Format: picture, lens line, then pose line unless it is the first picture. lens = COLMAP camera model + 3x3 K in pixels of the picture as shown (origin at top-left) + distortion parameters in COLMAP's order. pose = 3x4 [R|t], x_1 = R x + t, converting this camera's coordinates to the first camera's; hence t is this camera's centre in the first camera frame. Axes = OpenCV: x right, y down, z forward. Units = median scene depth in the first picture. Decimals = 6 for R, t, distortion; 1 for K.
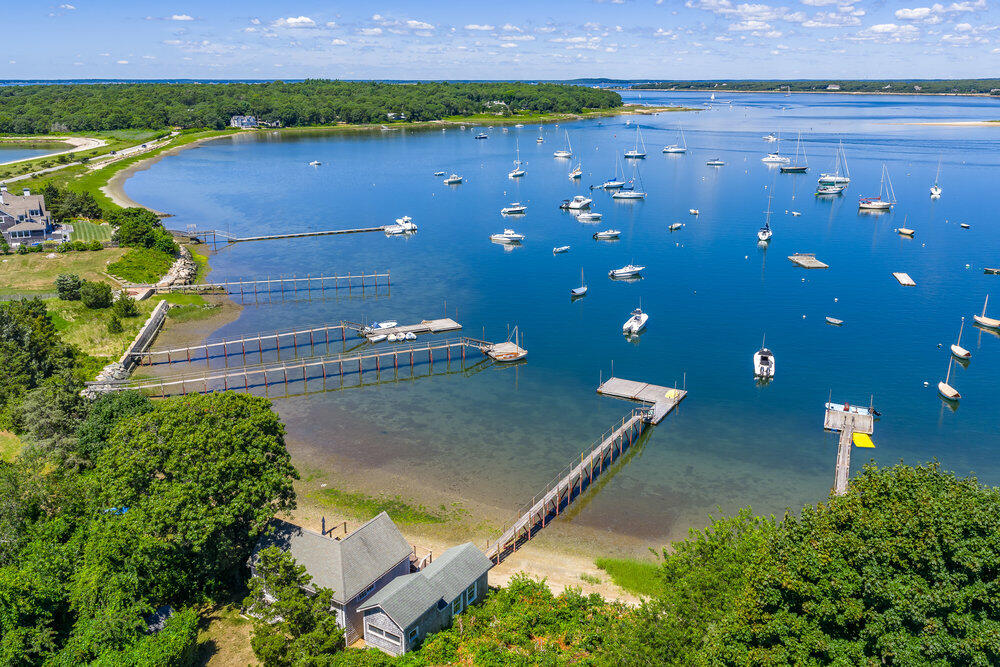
lens RADIAL K [[827.5, 0, 497.5], [0, 827.5, 332.3], [0, 0, 1]] dist [0.023760, -0.040561]
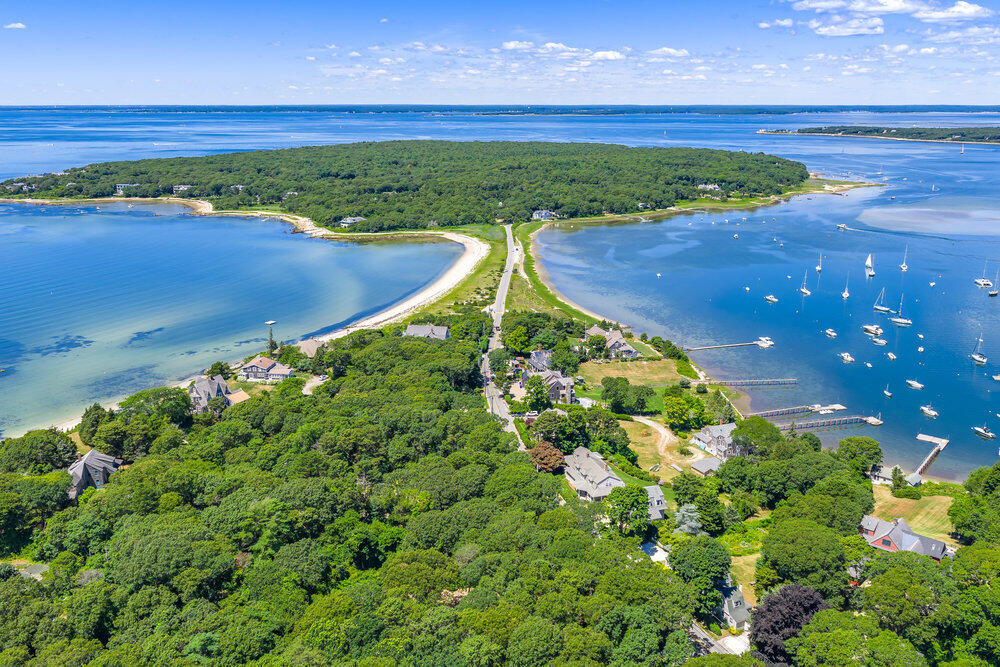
lens RADIAL K [[827.5, 0, 497.5], [0, 827.5, 332.3], [0, 0, 1]] dist [0.023760, -0.040561]
pose [[0.986303, 0.044612, -0.158795, -0.172619], [-0.048035, 0.998687, -0.017782, -0.035033], [0.157793, 0.025166, 0.987151, -0.415654]]
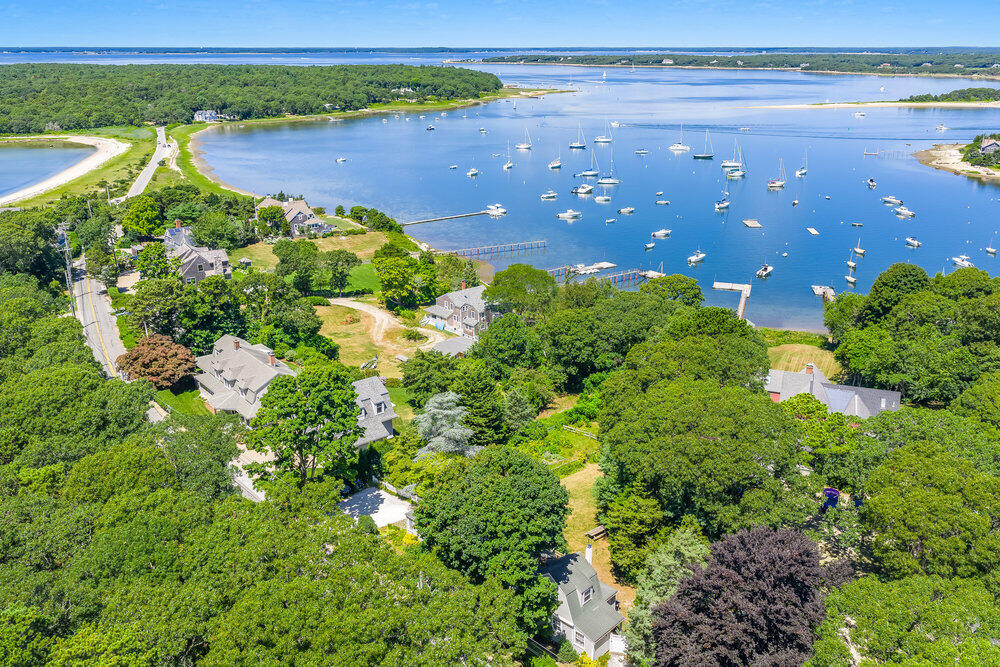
lens RADIAL K [[827.5, 0, 497.5], [0, 827.5, 332.3], [0, 0, 1]] dist [0.023760, -0.040561]
pose [[0.981239, -0.062603, 0.182347, -0.162944], [0.055730, 0.997537, 0.042584, 0.012341], [-0.184564, -0.031623, 0.982312, -0.203169]]
